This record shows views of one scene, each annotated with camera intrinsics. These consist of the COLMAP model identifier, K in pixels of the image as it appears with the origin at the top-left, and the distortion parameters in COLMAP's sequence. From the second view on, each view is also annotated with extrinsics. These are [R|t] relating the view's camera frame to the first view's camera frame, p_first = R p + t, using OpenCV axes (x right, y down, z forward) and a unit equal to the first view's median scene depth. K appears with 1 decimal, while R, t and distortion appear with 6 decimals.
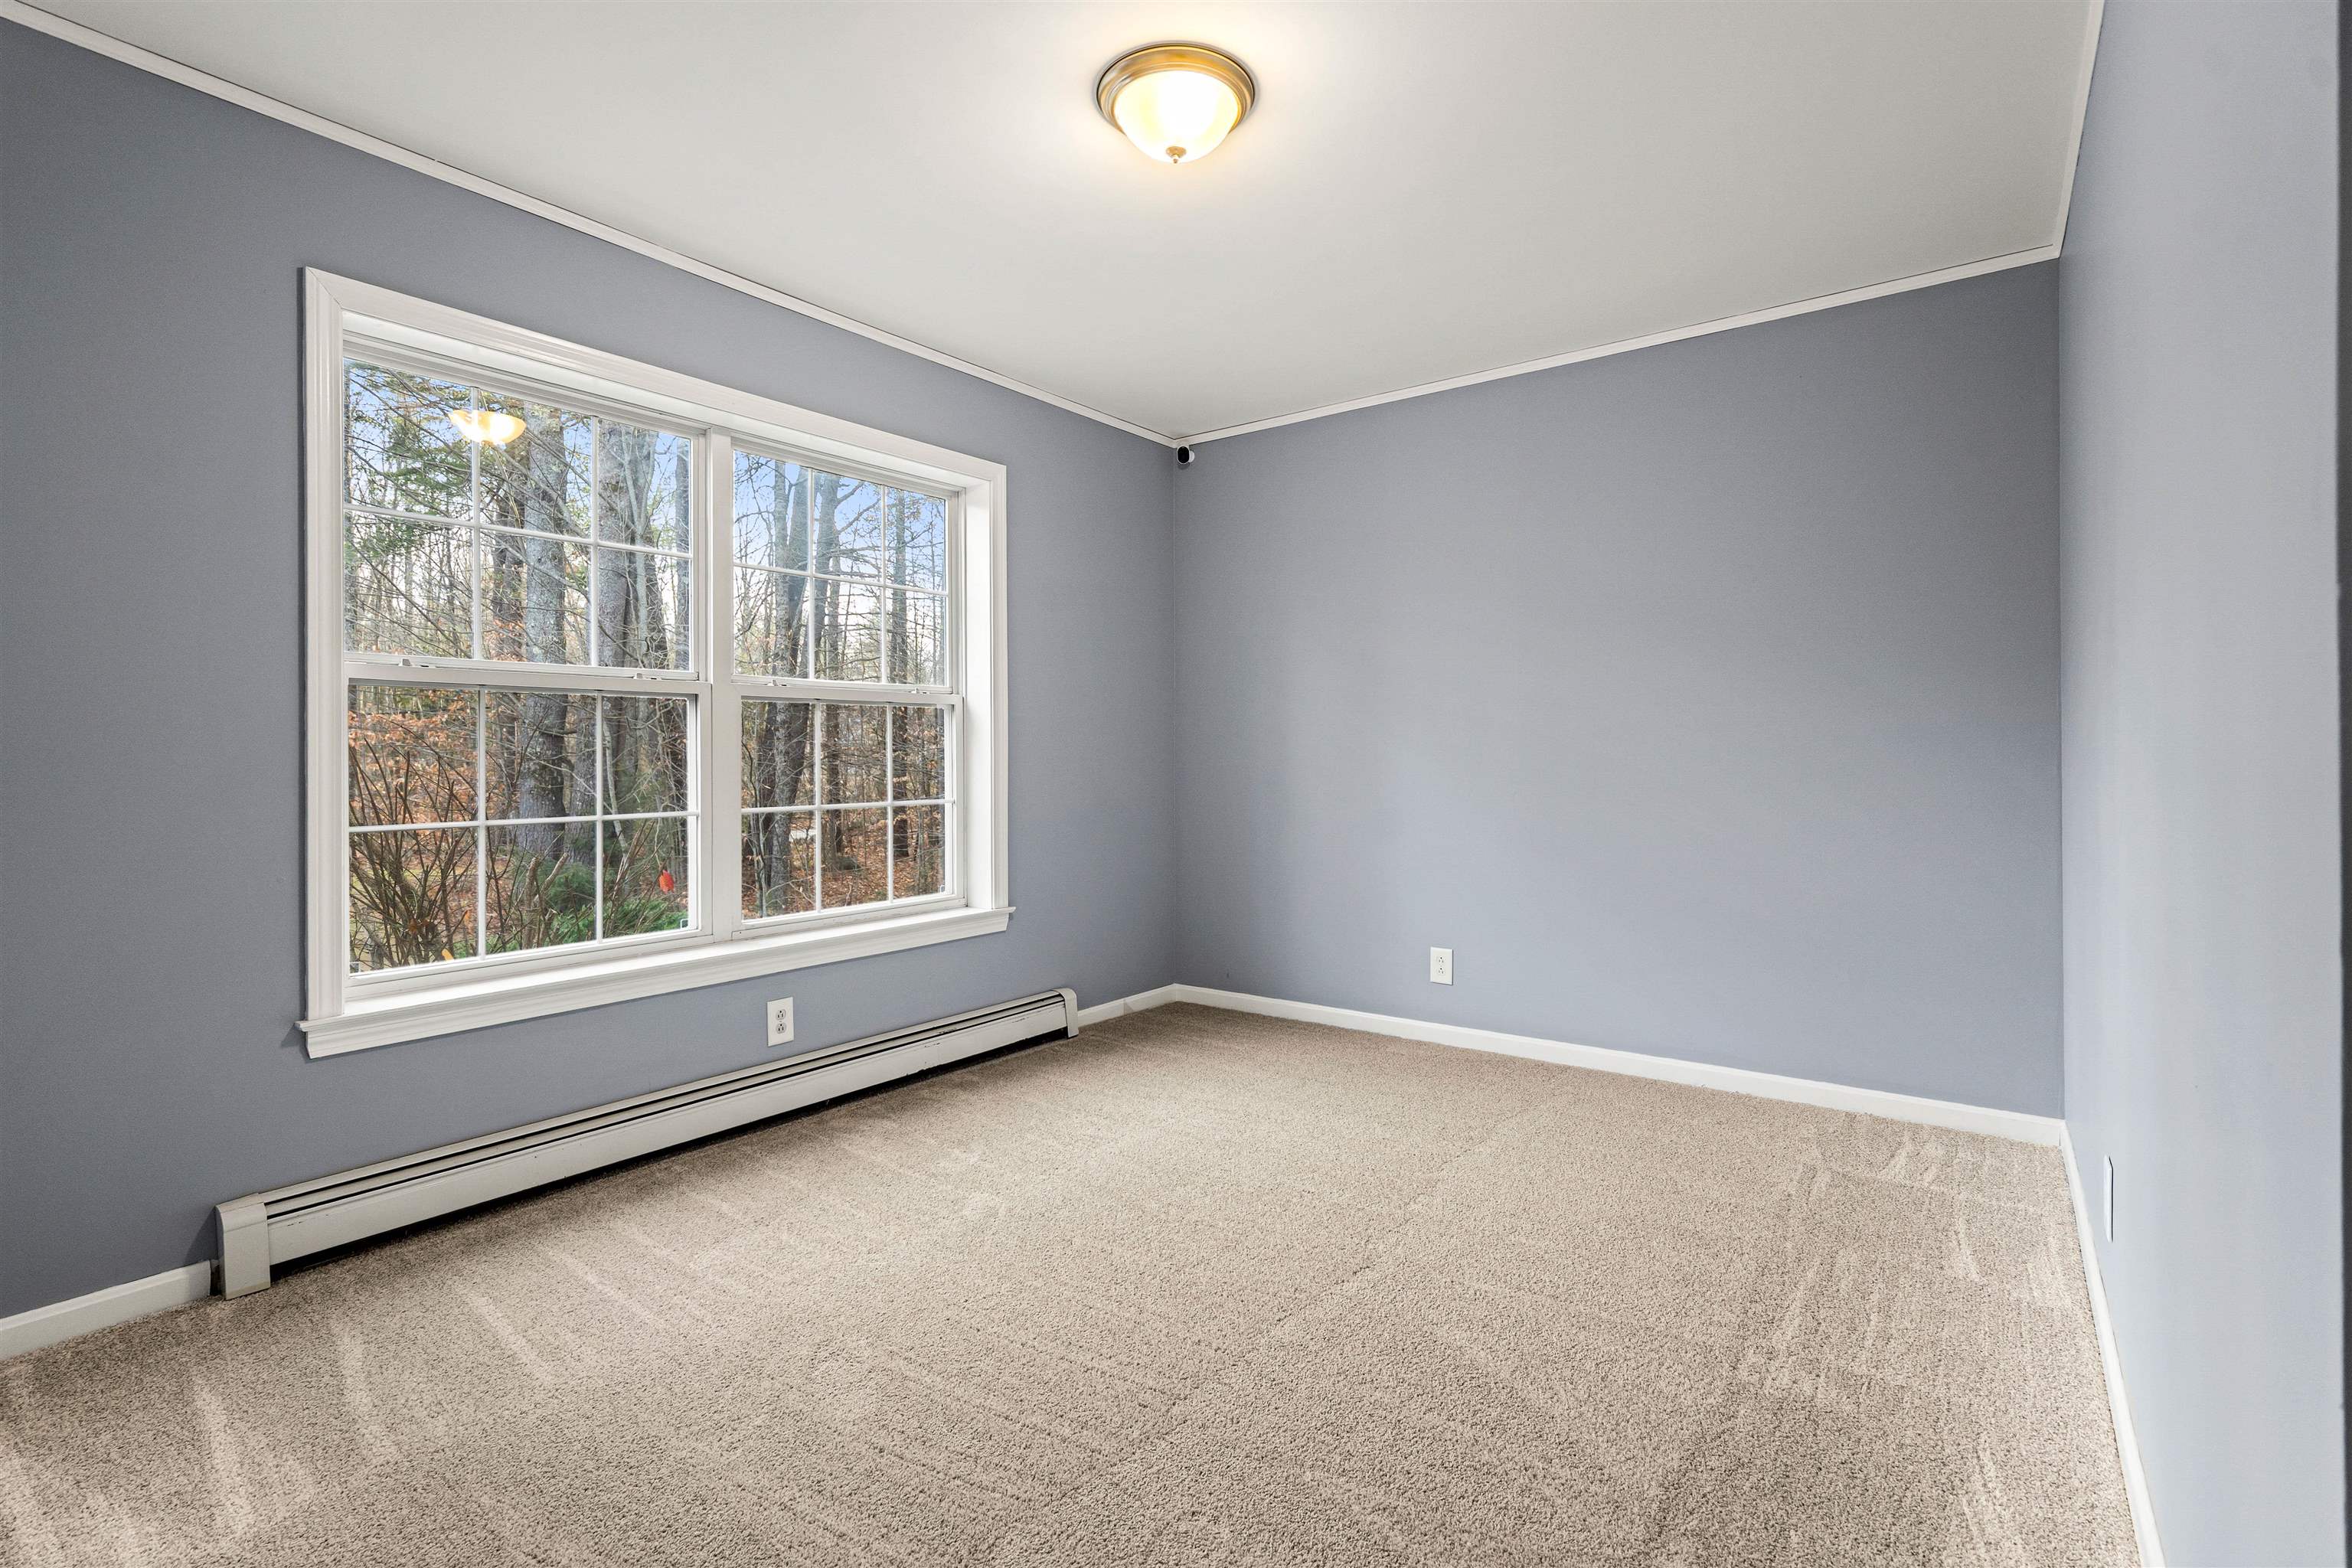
lens RADIAL K [[1089.3, 0, 1178.8], [0, 1089.3, 763.0], [0, 0, 1]] dist [0.001395, 0.000282]
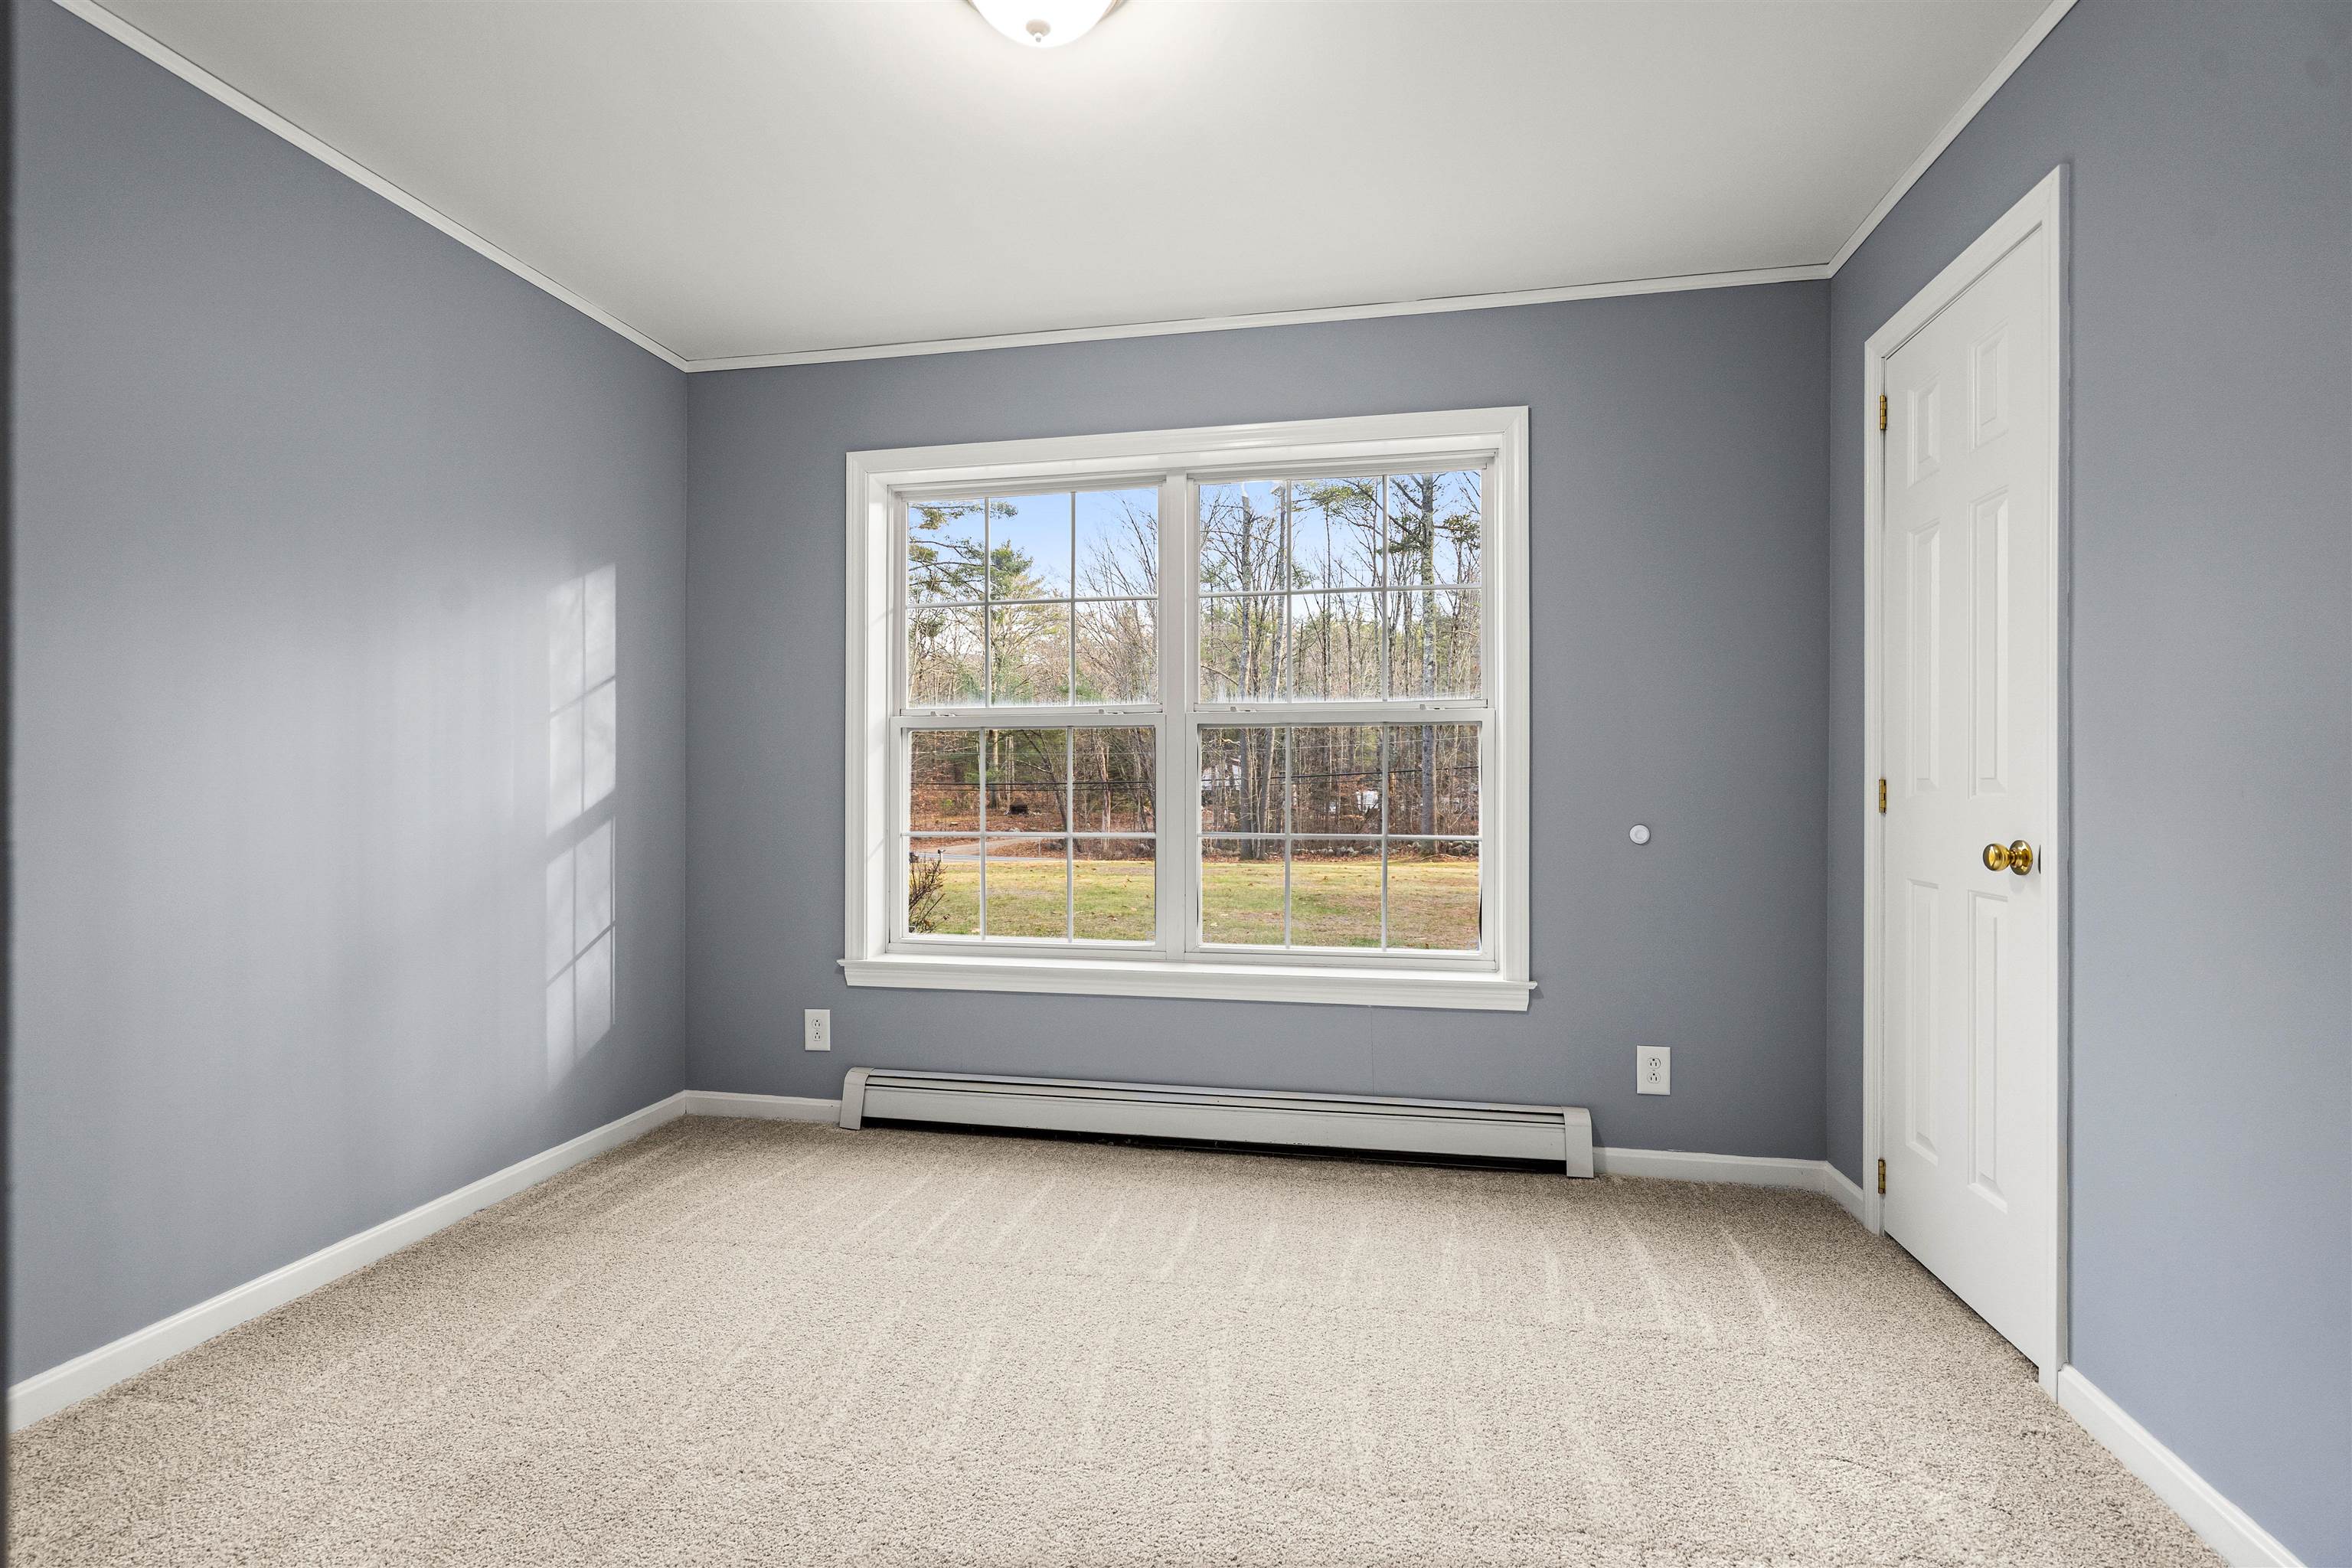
lens RADIAL K [[991.8, 0, 1180.3], [0, 991.8, 791.7], [0, 0, 1]] dist [-0.003877, -0.000056]
pose [[0.444703, 0.014081, -0.895567, 0.391141], [-0.008452, 0.999898, 0.011524, -0.007804], [0.895638, 0.002445, 0.444777, 0.512140]]
